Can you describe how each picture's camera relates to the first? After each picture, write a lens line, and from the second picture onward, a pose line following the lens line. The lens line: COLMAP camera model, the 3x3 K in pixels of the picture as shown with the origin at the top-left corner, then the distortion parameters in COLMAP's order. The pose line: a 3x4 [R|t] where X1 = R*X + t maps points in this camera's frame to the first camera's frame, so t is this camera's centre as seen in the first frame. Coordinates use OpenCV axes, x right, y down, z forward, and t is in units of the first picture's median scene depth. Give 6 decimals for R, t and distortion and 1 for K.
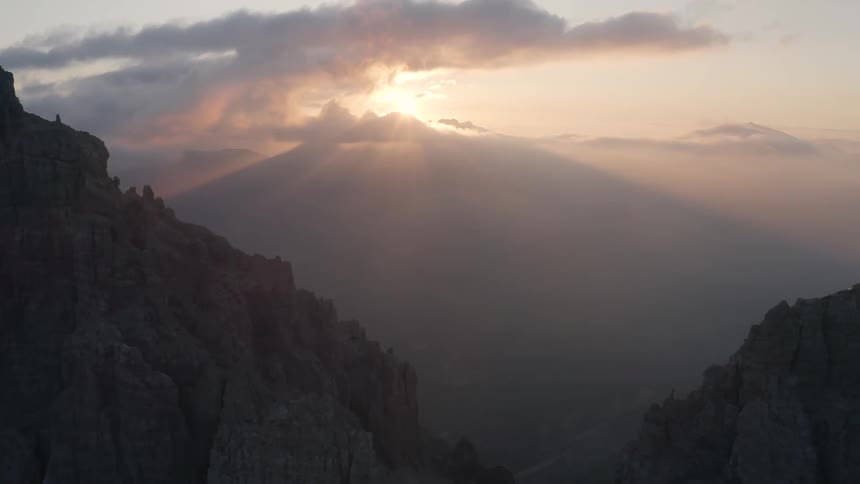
lens RADIAL K [[708.2, 0, 440.8], [0, 708.2, 243.1], [0, 0, 1]] dist [-0.171488, 0.013703]
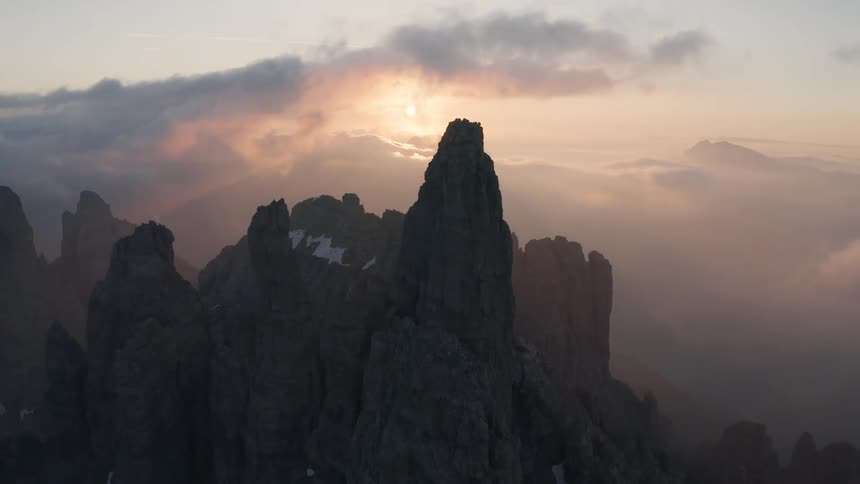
lens RADIAL K [[708.2, 0, 440.8], [0, 708.2, 243.1], [0, 0, 1]] dist [-0.171488, 0.013703]
pose [[0.999807, 0.019659, 0.000299, 0.857388], [-0.019656, 0.999785, -0.006607, -0.102776], [-0.000429, 0.006599, 0.999978, -2.119754]]
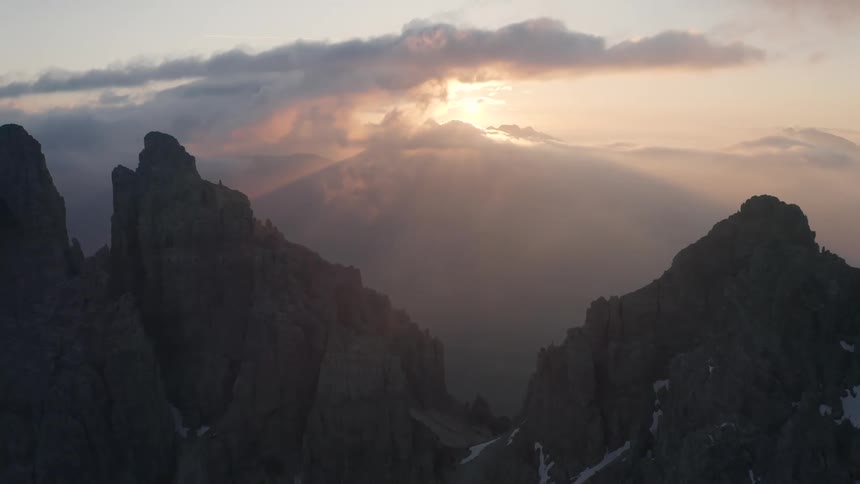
lens RADIAL K [[708.2, 0, 440.8], [0, 708.2, 243.1], [0, 0, 1]] dist [-0.171488, 0.013703]
pose [[0.996033, 0.011276, -0.088262, 0.143610], [-0.011356, 0.999935, -0.000402, -0.045278], [0.088252, 0.001402, 0.996097, -0.759840]]
